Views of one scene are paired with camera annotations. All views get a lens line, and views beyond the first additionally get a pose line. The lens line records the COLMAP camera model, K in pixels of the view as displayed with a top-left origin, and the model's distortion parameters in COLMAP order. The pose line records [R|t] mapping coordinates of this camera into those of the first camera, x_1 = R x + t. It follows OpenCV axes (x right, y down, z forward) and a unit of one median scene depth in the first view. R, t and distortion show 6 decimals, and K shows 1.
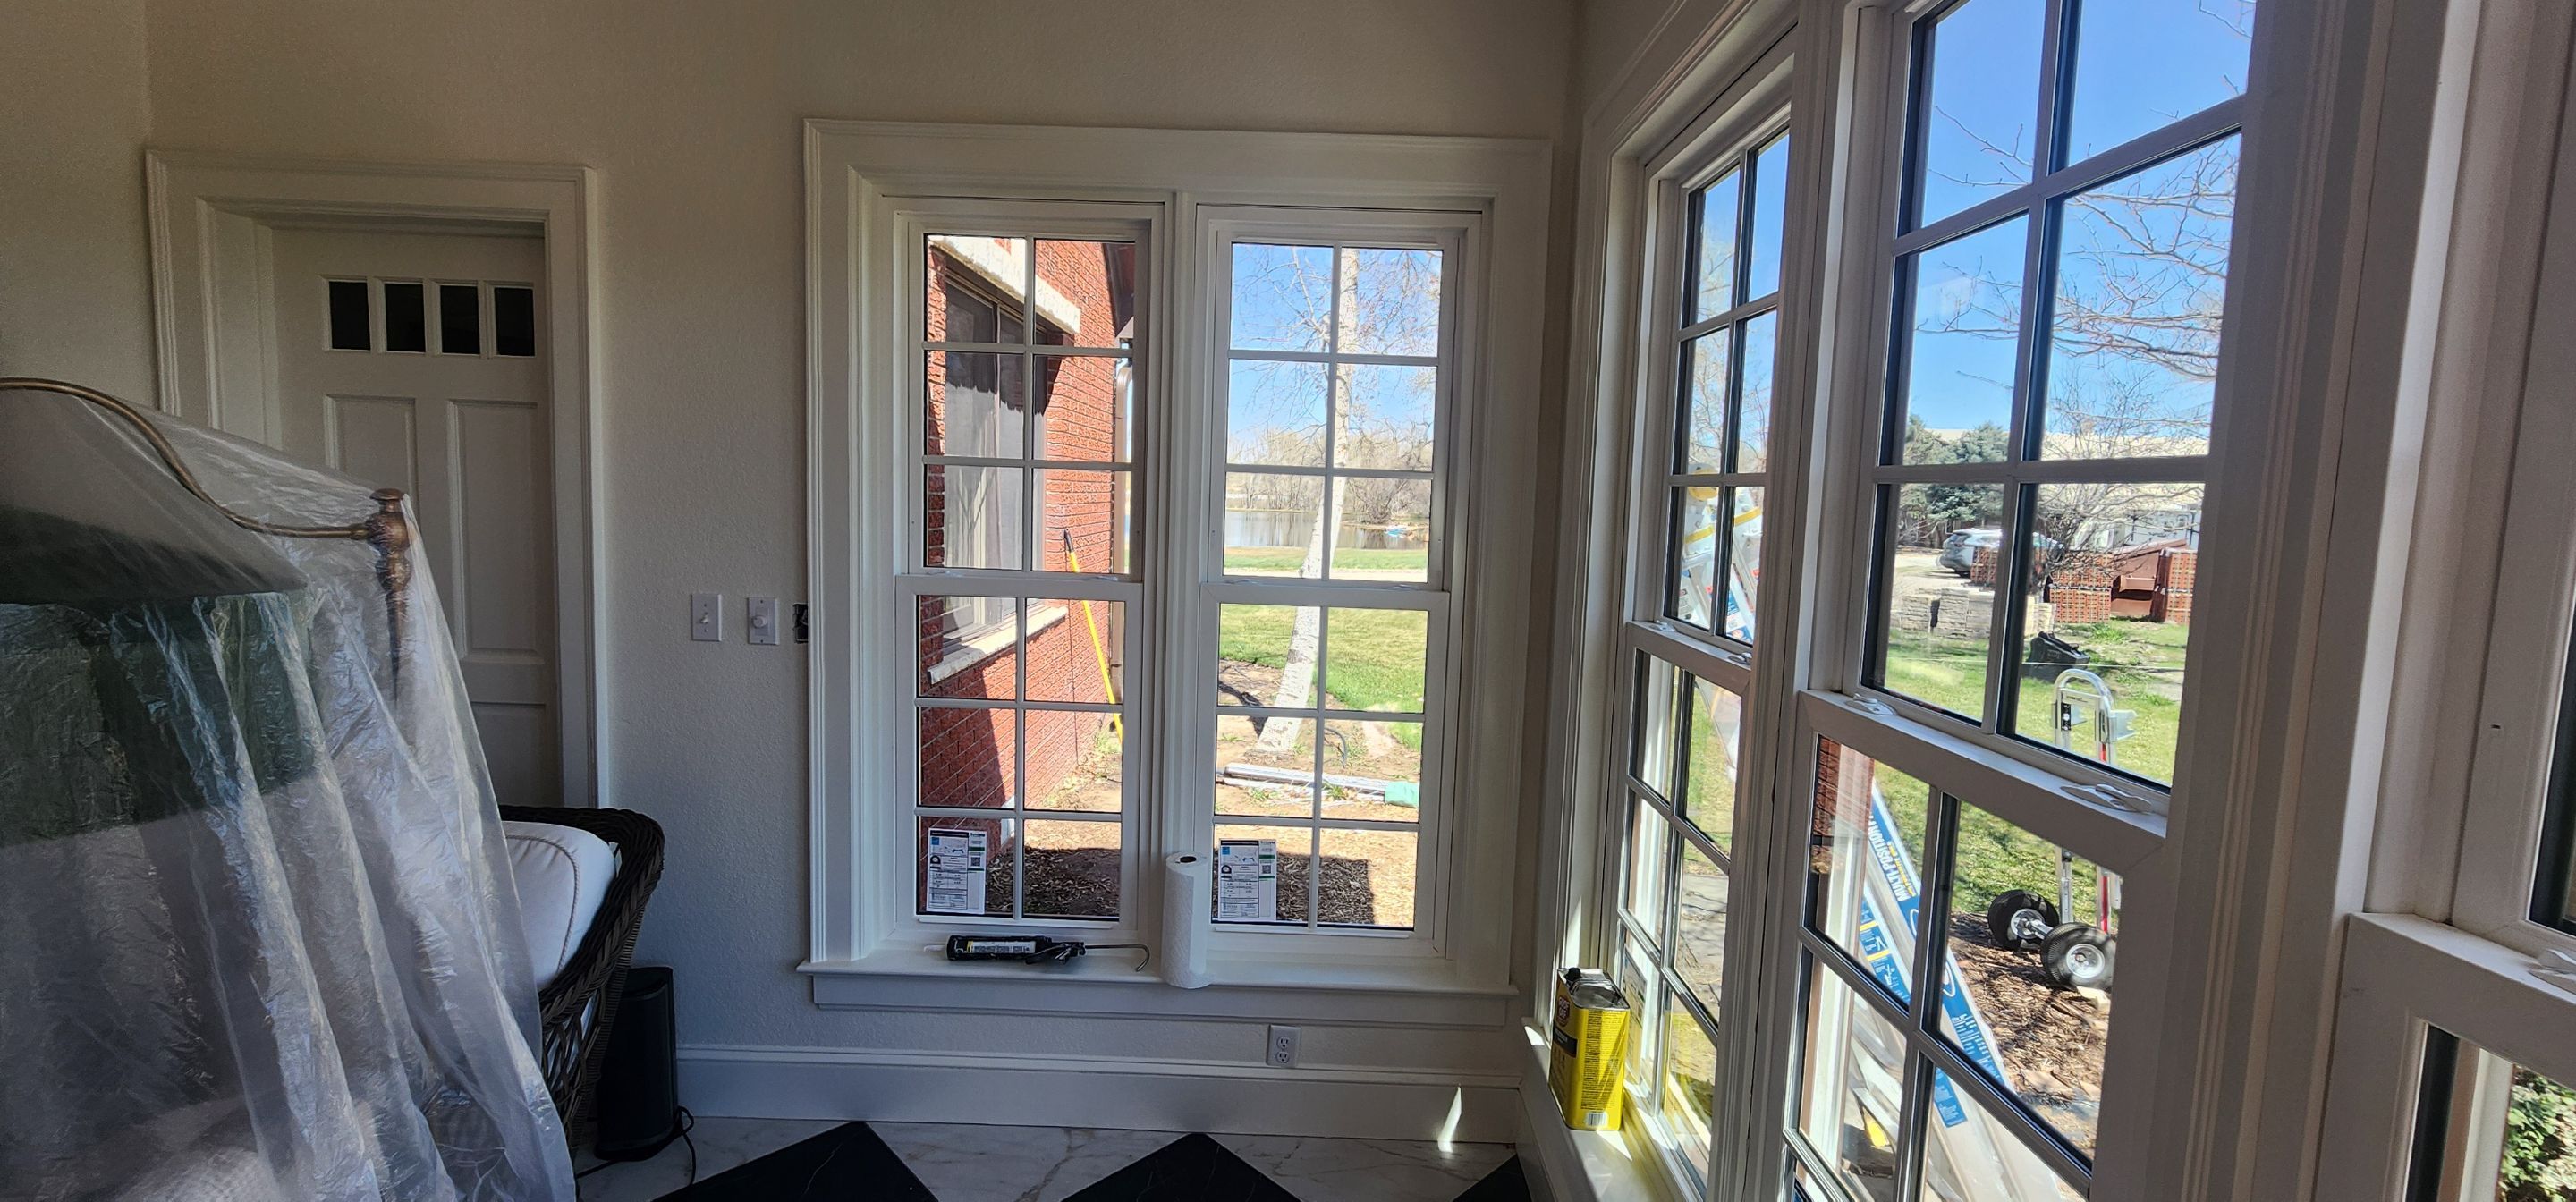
lens RADIAL K [[1065.1, 0, 1286.5], [0, 1065.1, 583.2], [0, 0, 1]] dist [-0.000616, -0.000104]
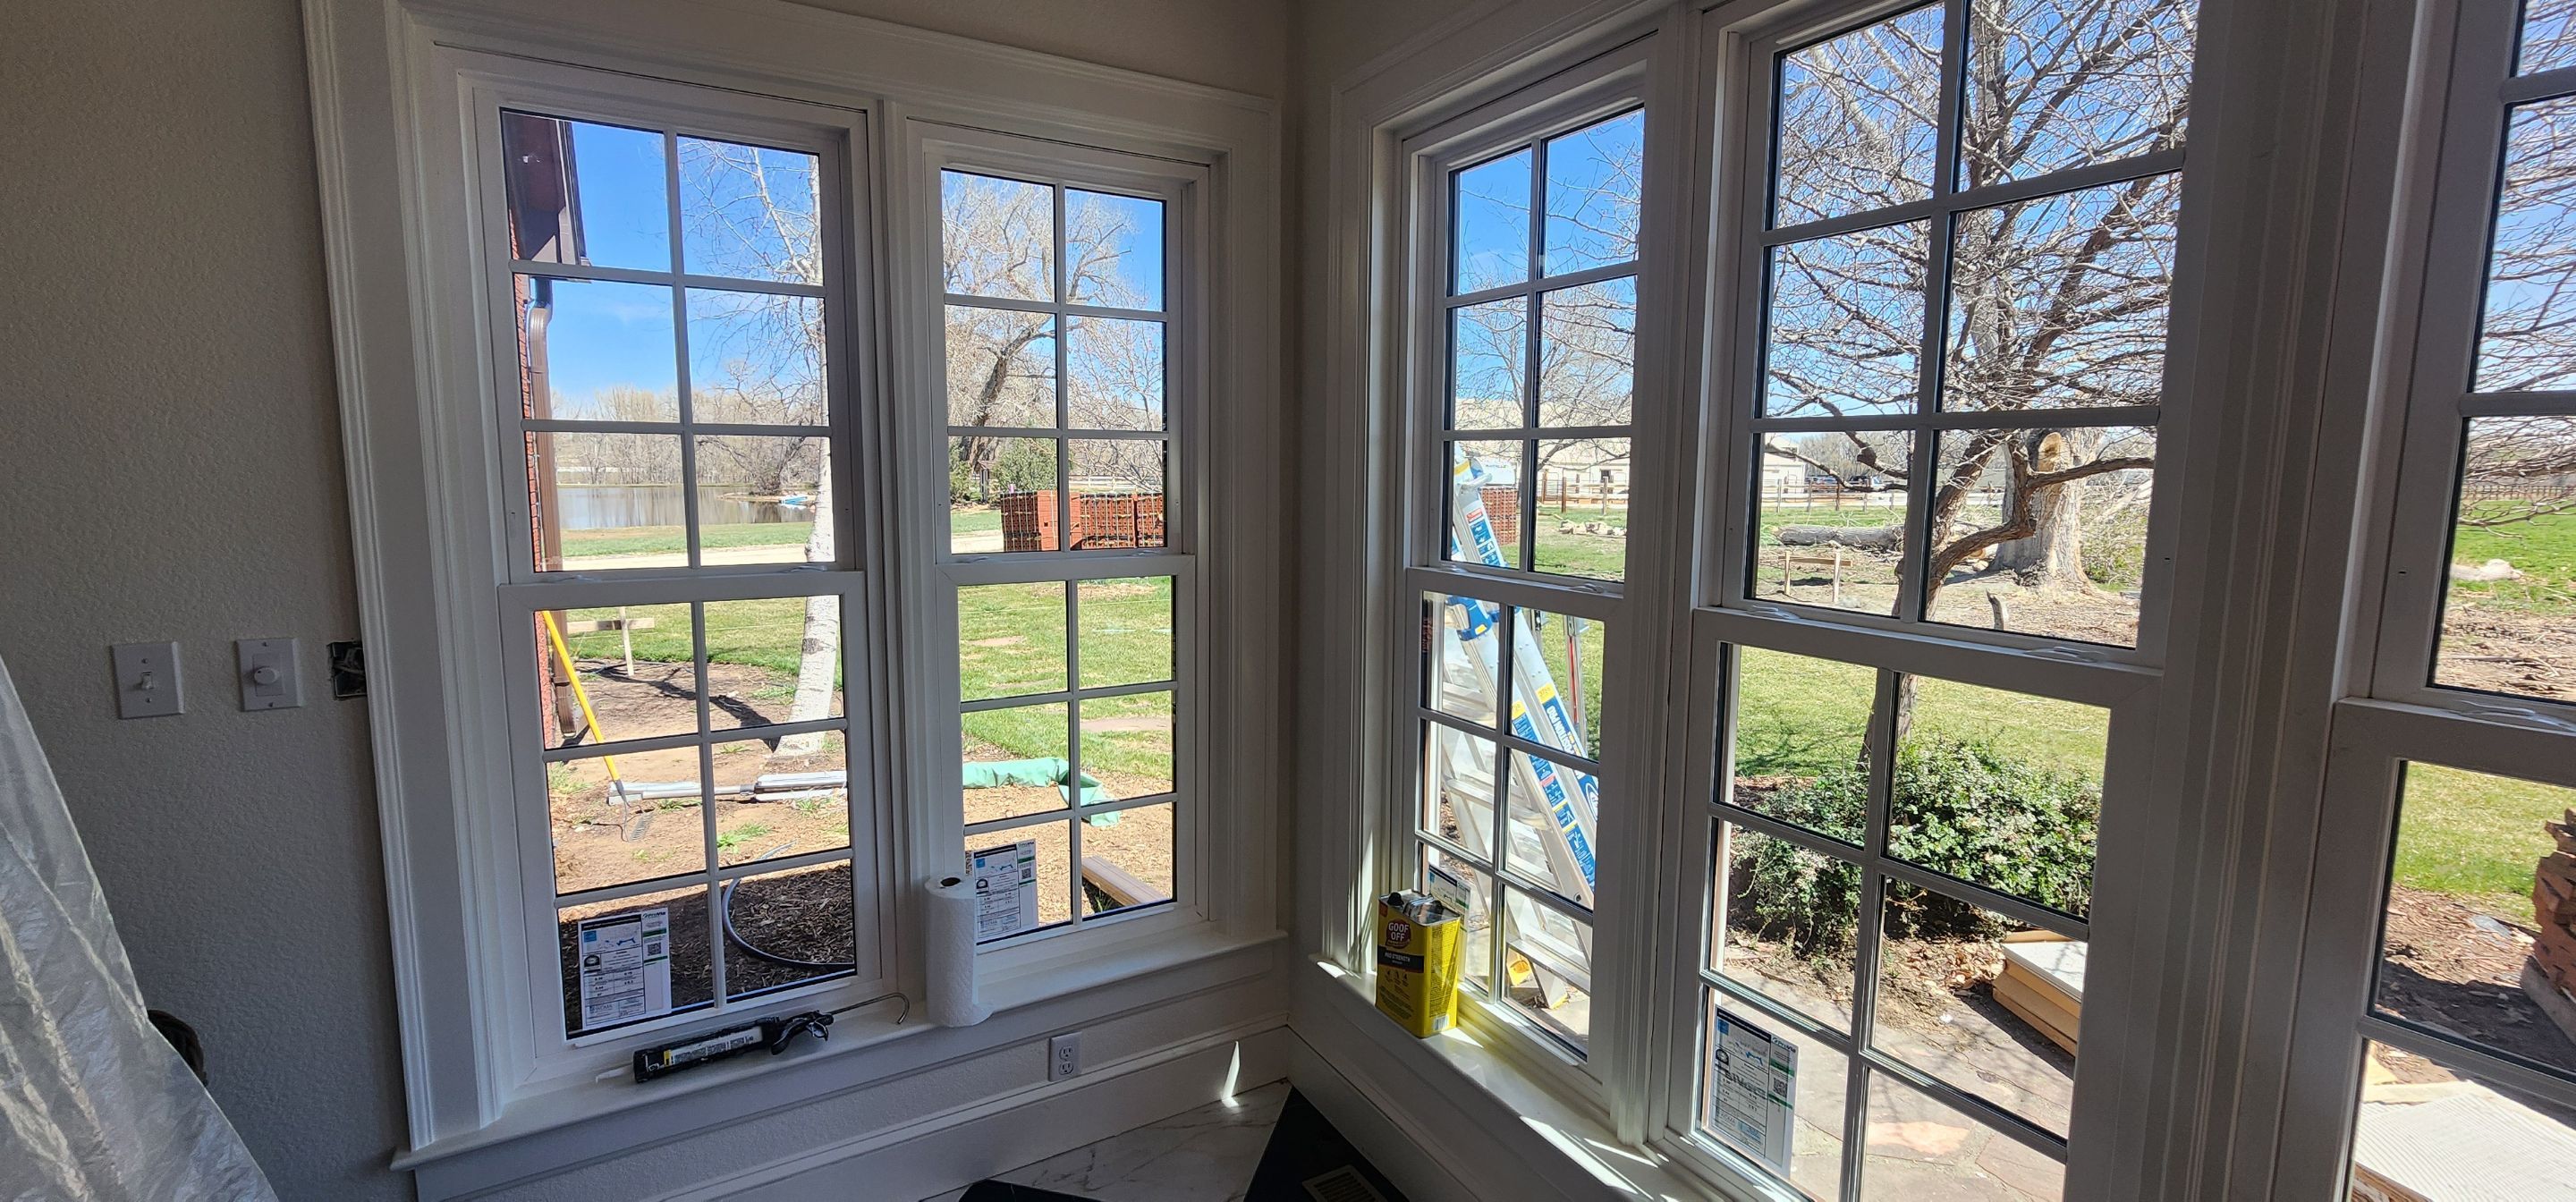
lens RADIAL K [[1061.7, 0, 1290.2], [0, 1061.7, 580.7], [0, 0, 1]] dist [0.000320, 0.000079]
pose [[0.856872, -0.085576, 0.508377, -0.272421], [0.068246, 0.996277, 0.052677, -0.012937], [-0.510992, -0.010443, 0.859522, 0.111484]]
